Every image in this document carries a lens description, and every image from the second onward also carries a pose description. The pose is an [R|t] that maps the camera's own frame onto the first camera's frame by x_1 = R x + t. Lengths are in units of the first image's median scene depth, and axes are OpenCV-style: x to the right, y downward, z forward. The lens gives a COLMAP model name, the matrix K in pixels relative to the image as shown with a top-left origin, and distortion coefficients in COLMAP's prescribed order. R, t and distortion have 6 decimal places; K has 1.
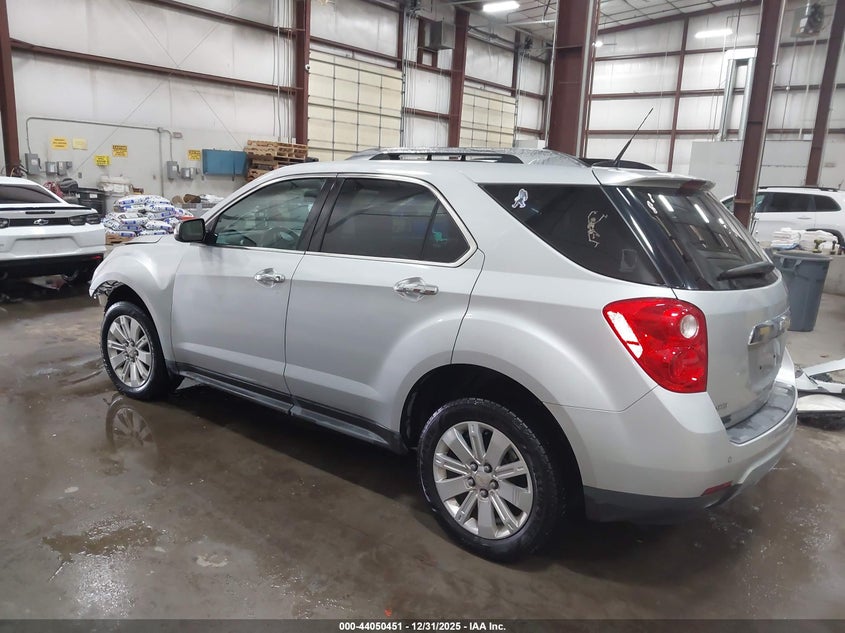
lens RADIAL K [[706.8, 0, 422.5], [0, 706.8, 316.5], [0, 0, 1]] dist [0.008536, 0.001335]
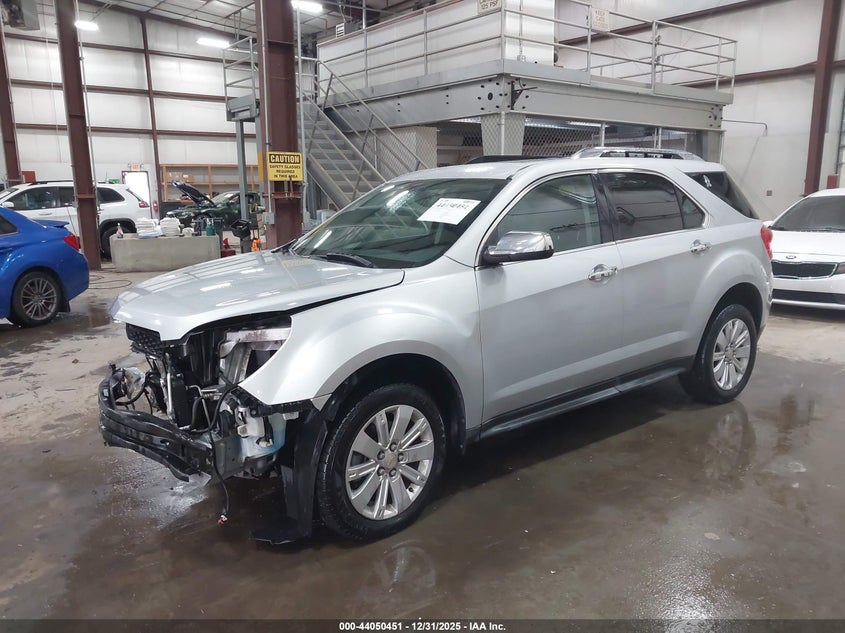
lens RADIAL K [[675.7, 0, 422.5], [0, 675.7, 316.5], [0, 0, 1]] dist [0.033521, -0.002940]
pose [[0.206835, -0.225347, 0.952070, -1.150573], [0.209449, 0.960752, 0.181900, -0.215710], [-0.955694, 0.161787, 0.245916, 0.966931]]
